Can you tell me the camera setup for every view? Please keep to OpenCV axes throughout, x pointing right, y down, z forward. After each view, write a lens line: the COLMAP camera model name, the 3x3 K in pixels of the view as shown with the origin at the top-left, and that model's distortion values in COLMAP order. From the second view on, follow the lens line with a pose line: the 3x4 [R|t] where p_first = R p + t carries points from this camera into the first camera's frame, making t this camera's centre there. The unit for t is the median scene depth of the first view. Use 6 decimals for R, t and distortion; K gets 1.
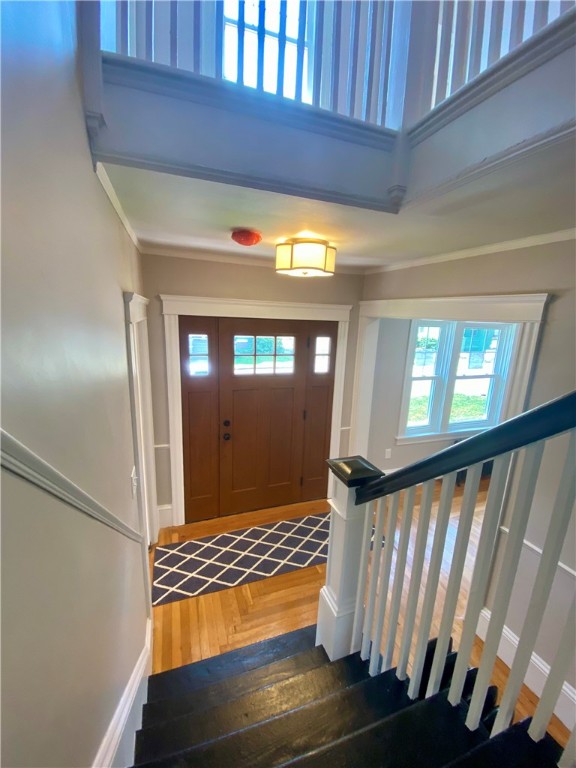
lens RADIAL K [[309.8, 0, 287.1], [0, 309.8, 383.8], [0, 0, 1]] dist [0.012182, -0.015975]
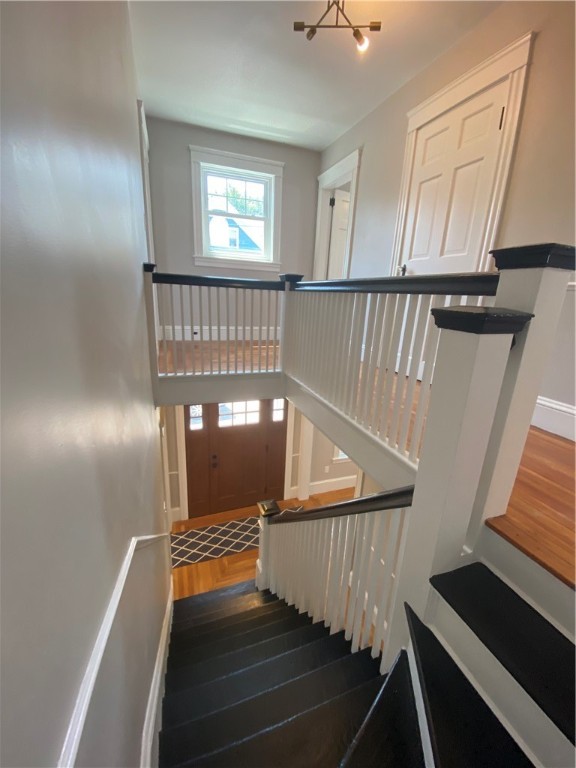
lens RADIAL K [[309.8, 0, 286.3], [0, 309.8, 380.4], [0, 0, 1]] dist [0.012182, -0.015975]
pose [[0.999953, 0.008365, 0.004878, 0.167890], [-0.008693, 0.997399, 0.071557, -0.401567], [-0.004266, -0.071596, 0.997425, -0.573006]]
